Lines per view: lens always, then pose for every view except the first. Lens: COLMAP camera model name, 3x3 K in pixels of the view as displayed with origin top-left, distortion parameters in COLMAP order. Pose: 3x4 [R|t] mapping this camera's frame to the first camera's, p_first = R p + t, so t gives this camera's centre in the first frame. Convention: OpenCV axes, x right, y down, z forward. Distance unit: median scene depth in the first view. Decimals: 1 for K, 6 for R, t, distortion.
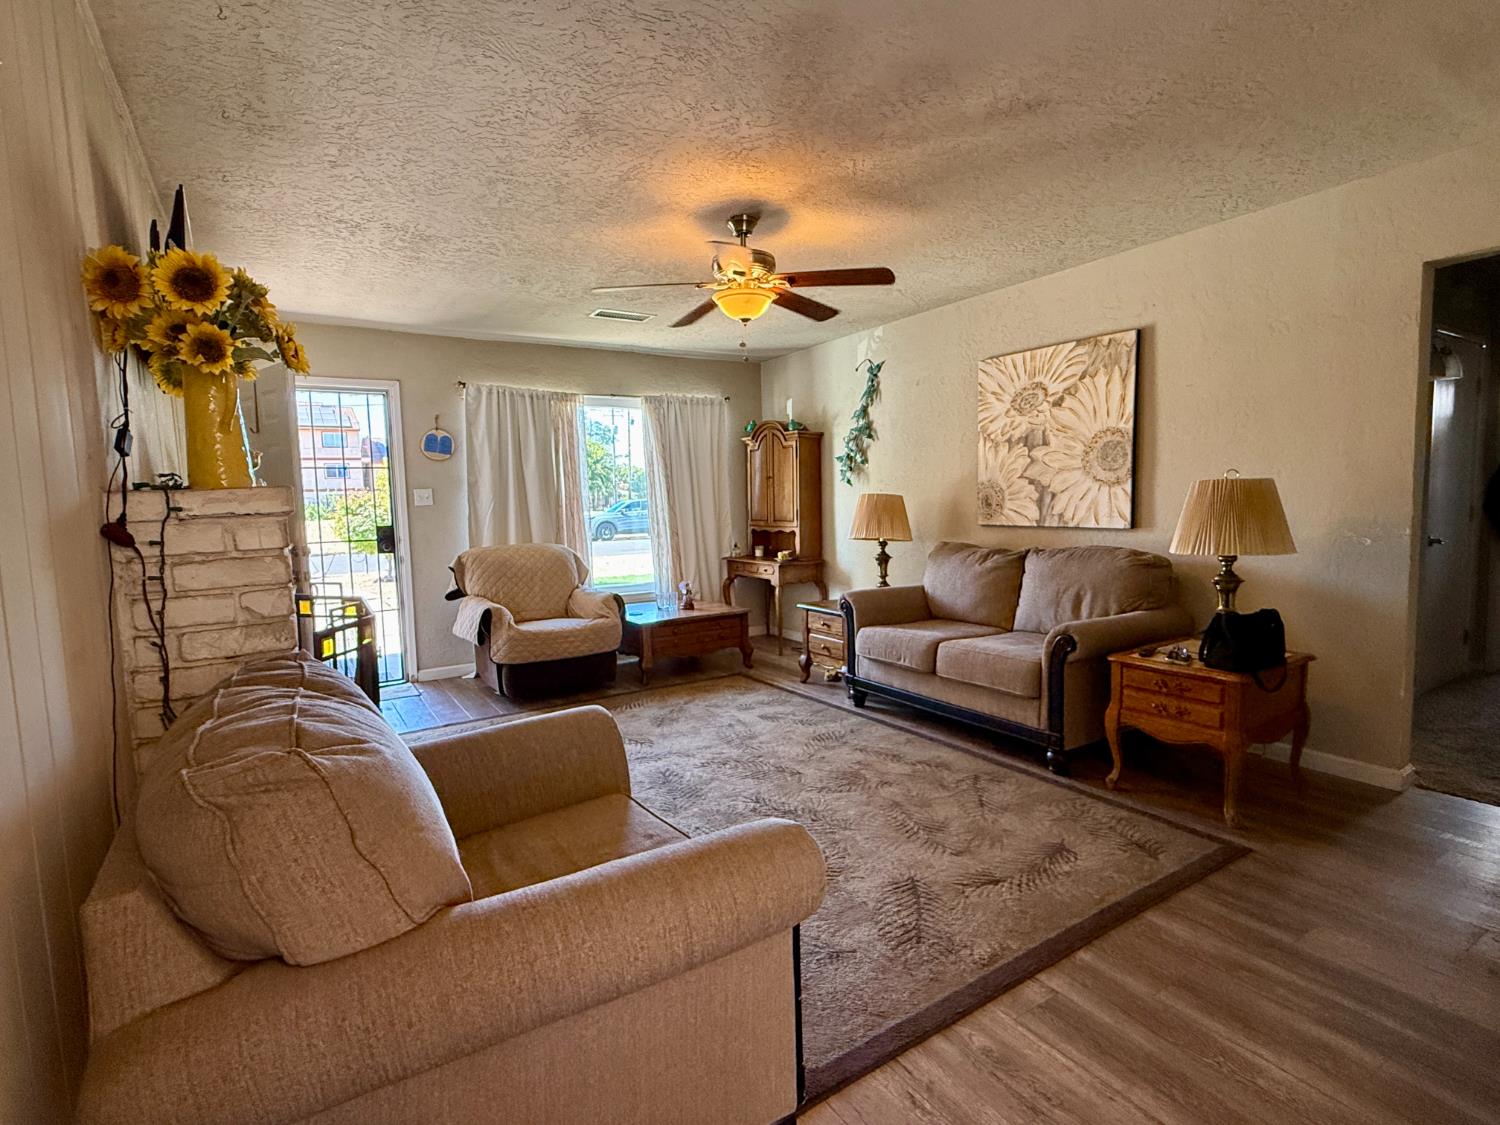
lens RADIAL K [[746.3, 0, 750.0], [0, 746.3, 562.5], [0, 0, 1]] dist [-0.002868, -0.000614]
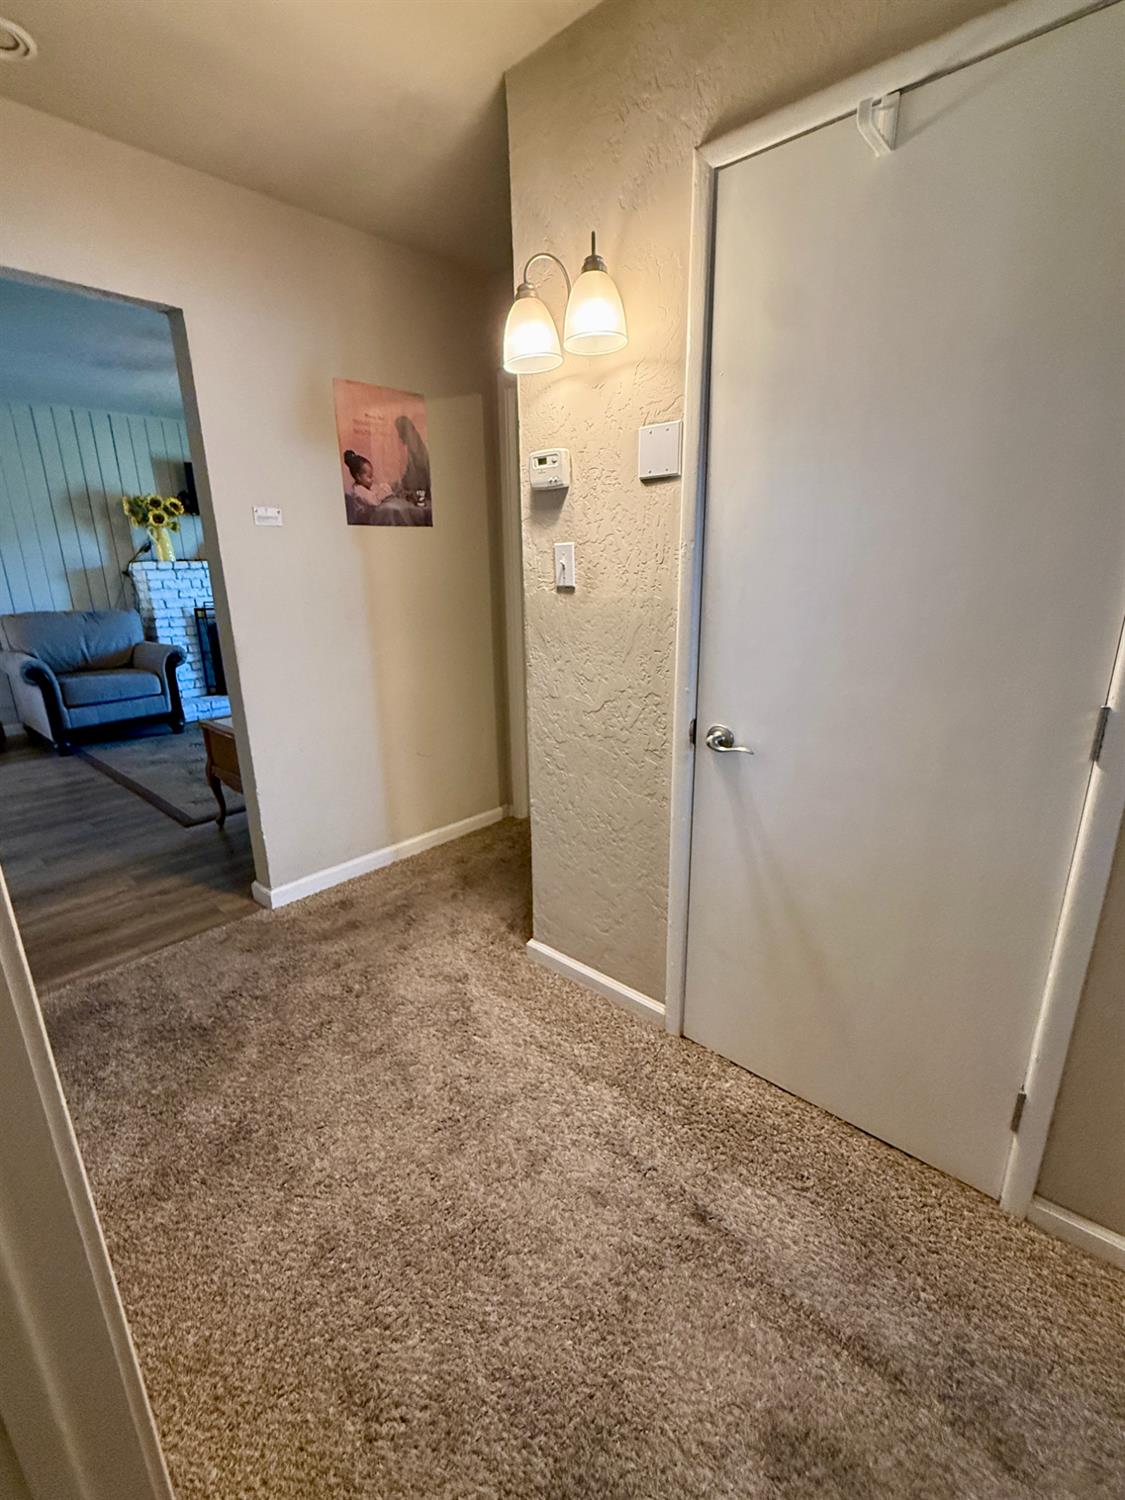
lens RADIAL K [[672.2, 0, 562.5], [0, 672.2, 750.0], [0, 0, 1]] dist [-0.000799, -0.000217]
pose [[0.262625, 0.290264, -0.920204, 1.257766], [-0.079214, 0.956946, 0.279247, -0.119942], [0.961641, -0.000444, 0.274311, 0.827474]]
